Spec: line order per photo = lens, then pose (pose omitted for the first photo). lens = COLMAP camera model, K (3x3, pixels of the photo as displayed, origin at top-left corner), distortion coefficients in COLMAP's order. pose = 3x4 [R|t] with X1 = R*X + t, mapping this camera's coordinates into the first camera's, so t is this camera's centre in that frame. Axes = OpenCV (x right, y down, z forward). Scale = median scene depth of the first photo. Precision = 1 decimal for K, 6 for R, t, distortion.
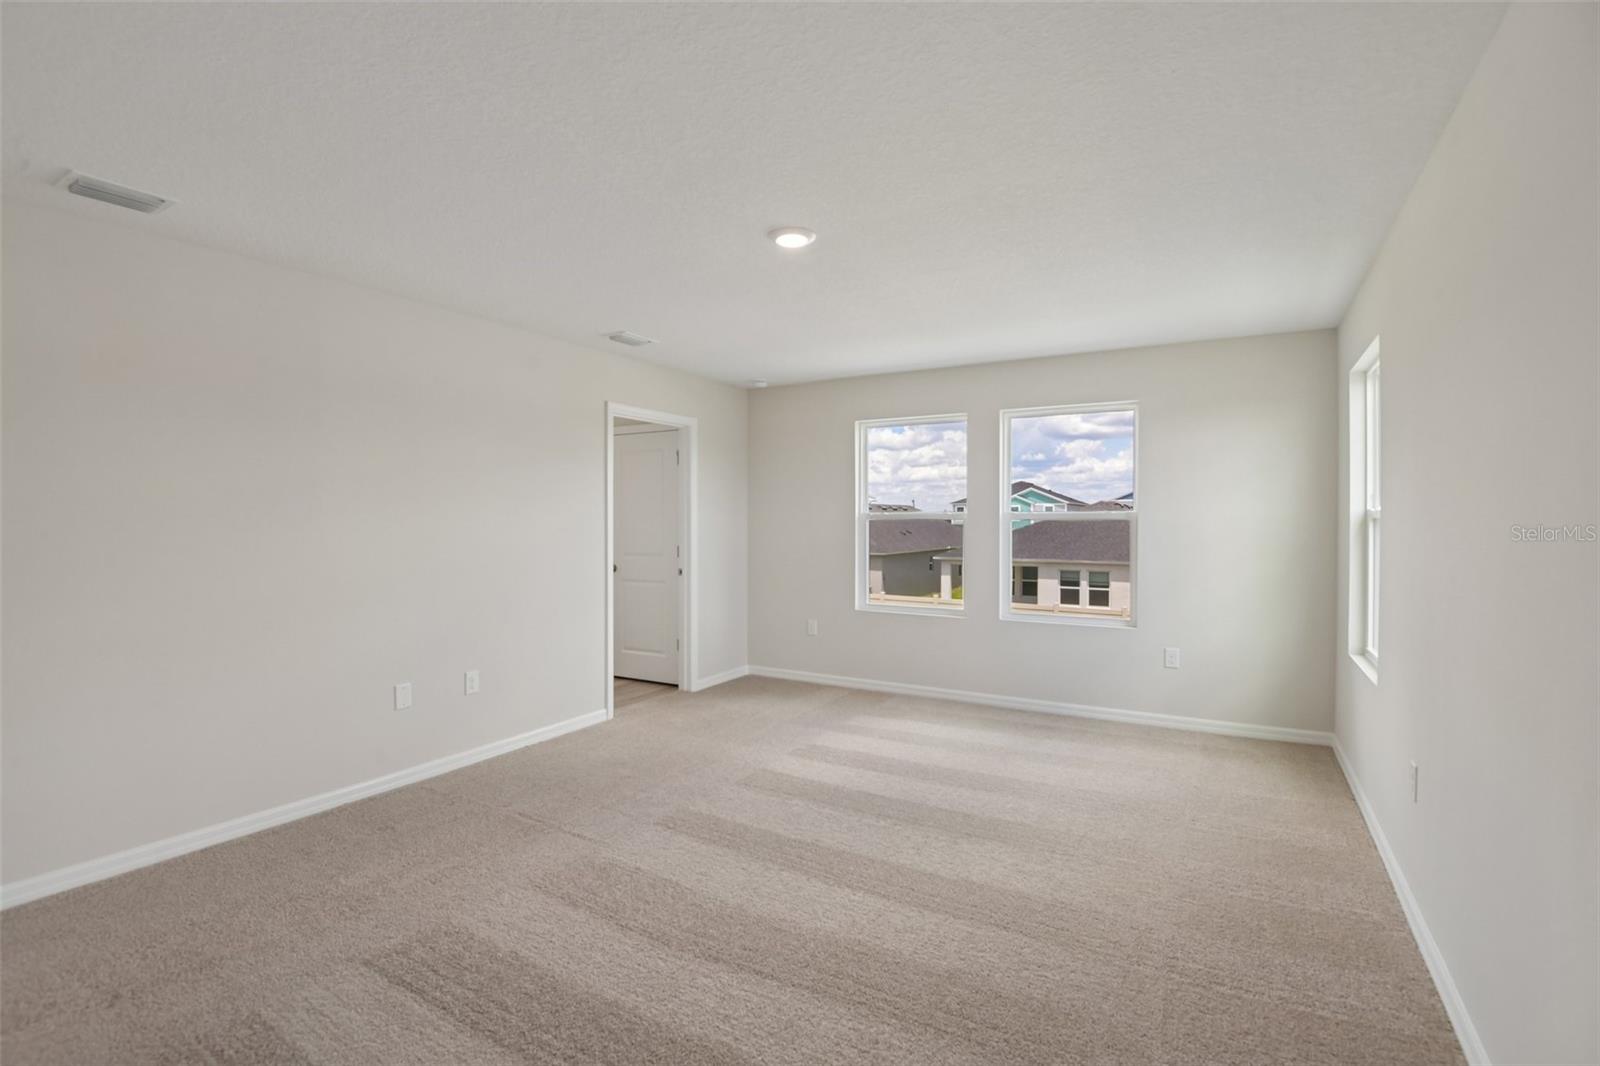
lens RADIAL K [[745.9, 0, 790.6], [0, 745.9, 530.1], [0, 0, 1]] dist [-0.018453, -0.010548]
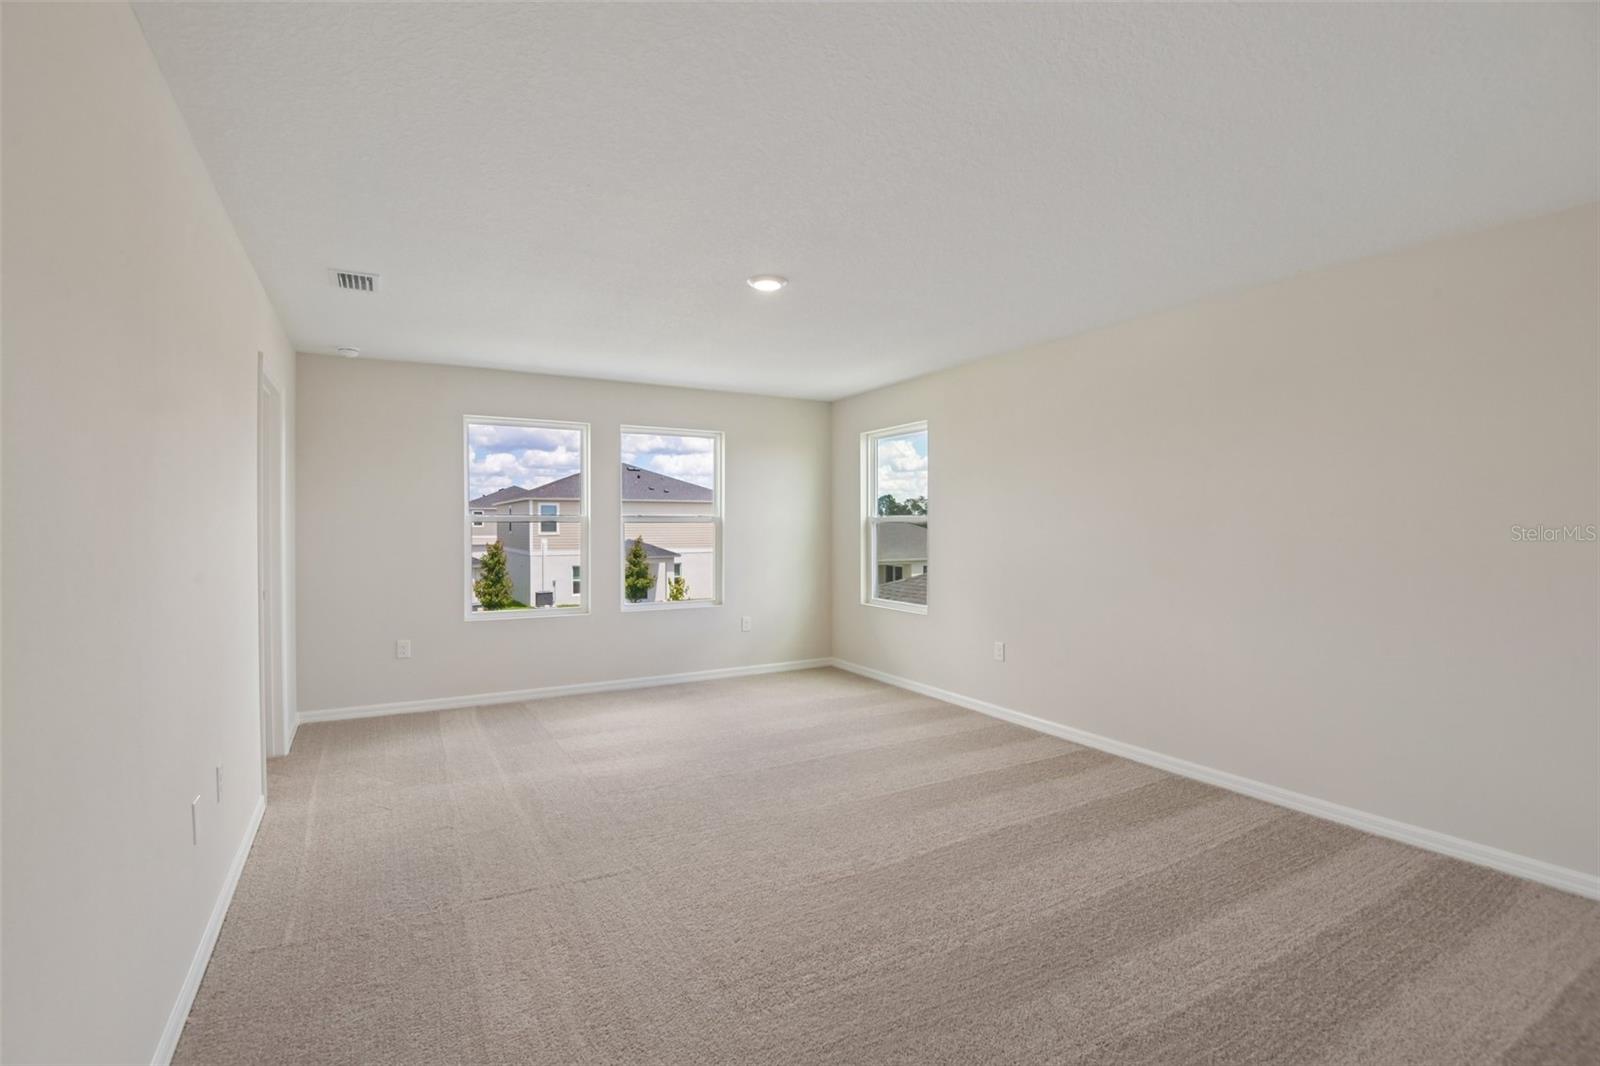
lens RADIAL K [[745.9, 0, 786.9], [0, 745.9, 531.2], [0, 0, 1]] dist [-0.018453, -0.010548]
pose [[0.484671, -0.005532, 0.874679, -0.651895], [0.013096, 0.999914, -0.000932, 0.003450], [-0.874598, 0.011907, 0.484702, 0.264371]]
